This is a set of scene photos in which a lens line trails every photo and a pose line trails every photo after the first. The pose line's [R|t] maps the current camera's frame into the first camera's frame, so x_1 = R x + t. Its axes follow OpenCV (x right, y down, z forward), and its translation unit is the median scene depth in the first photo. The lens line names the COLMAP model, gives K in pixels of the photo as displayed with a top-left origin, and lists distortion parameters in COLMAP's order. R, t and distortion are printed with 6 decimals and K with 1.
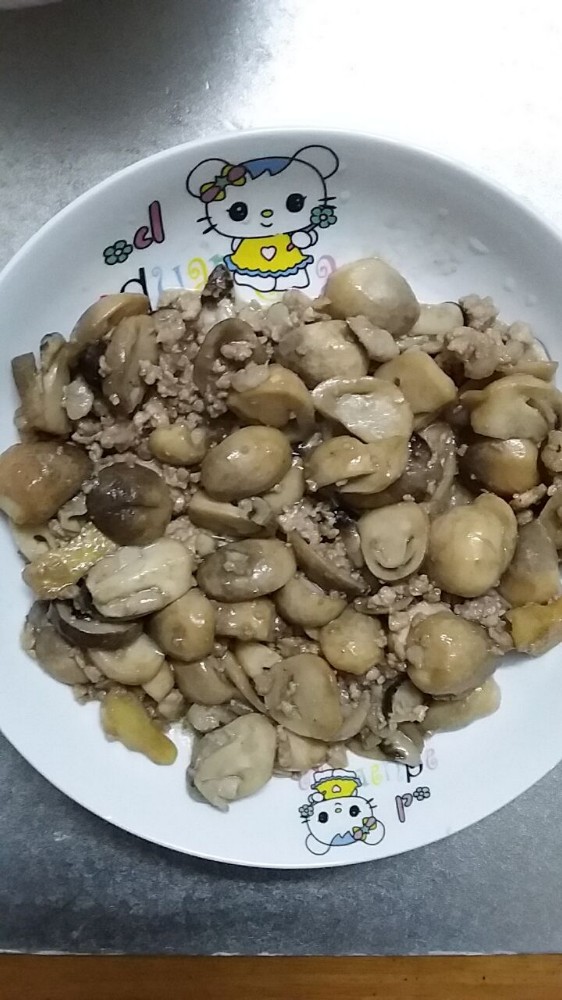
lens RADIAL K [[935.6, 0, 285.2], [0, 935.6, 492.7], [0, 0, 1]] dist [0.106983, -0.292242]
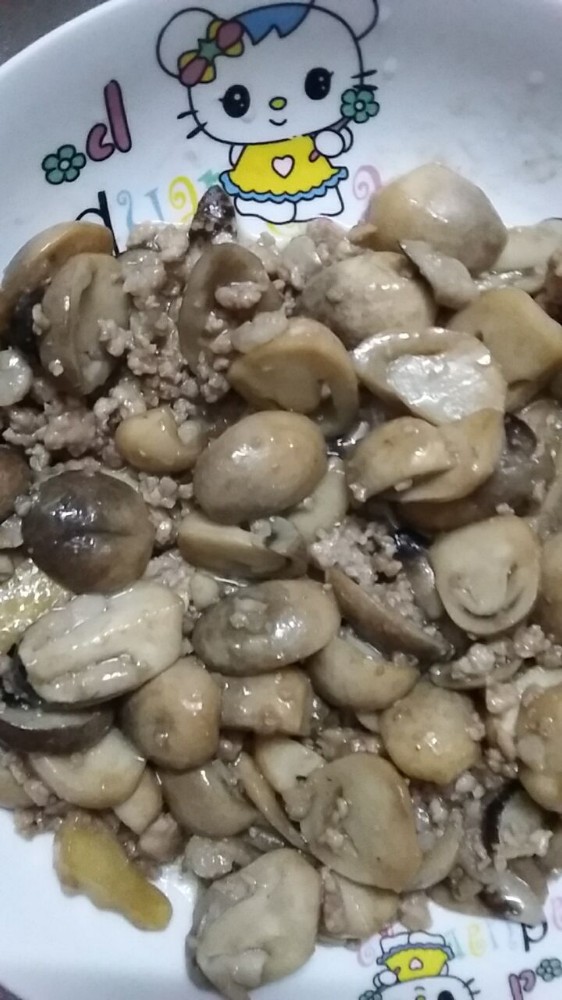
lens RADIAL K [[935.6, 0, 285.2], [0, 935.6, 492.7], [0, 0, 1]] dist [0.106983, -0.292242]
pose [[0.998216, -0.037902, -0.046129, 0.006979], [0.032726, 0.993590, -0.108203, 0.061497], [0.049934, 0.106500, 0.993058, 0.330824]]
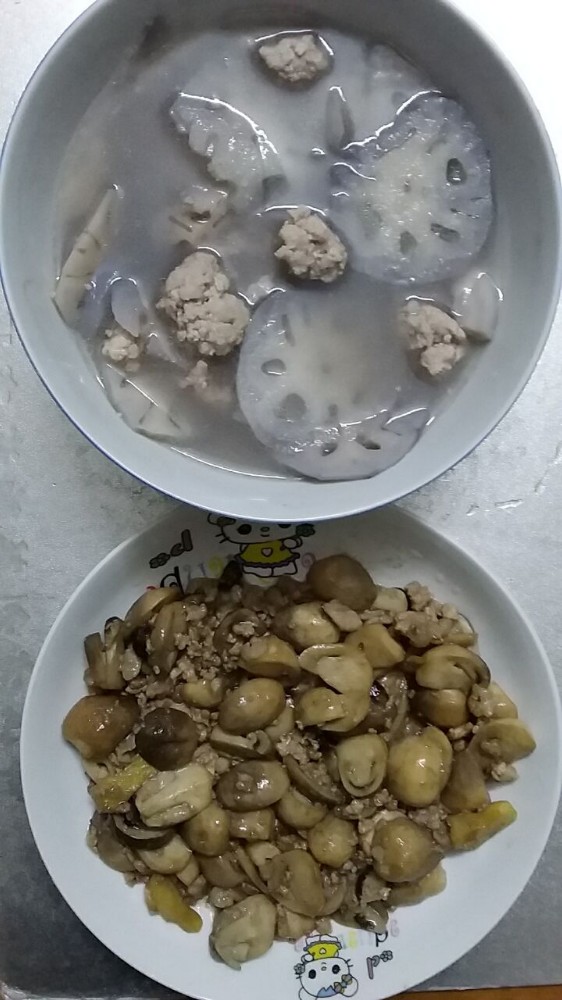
lens RADIAL K [[935.6, 0, 285.2], [0, 935.6, 492.7], [0, 0, 1]] dist [0.106983, -0.292242]
pose [[0.999469, -0.011654, -0.030442, 0.051966], [0.009327, 0.997101, -0.075514, -0.237147], [0.031234, 0.075190, 0.996680, -0.383915]]
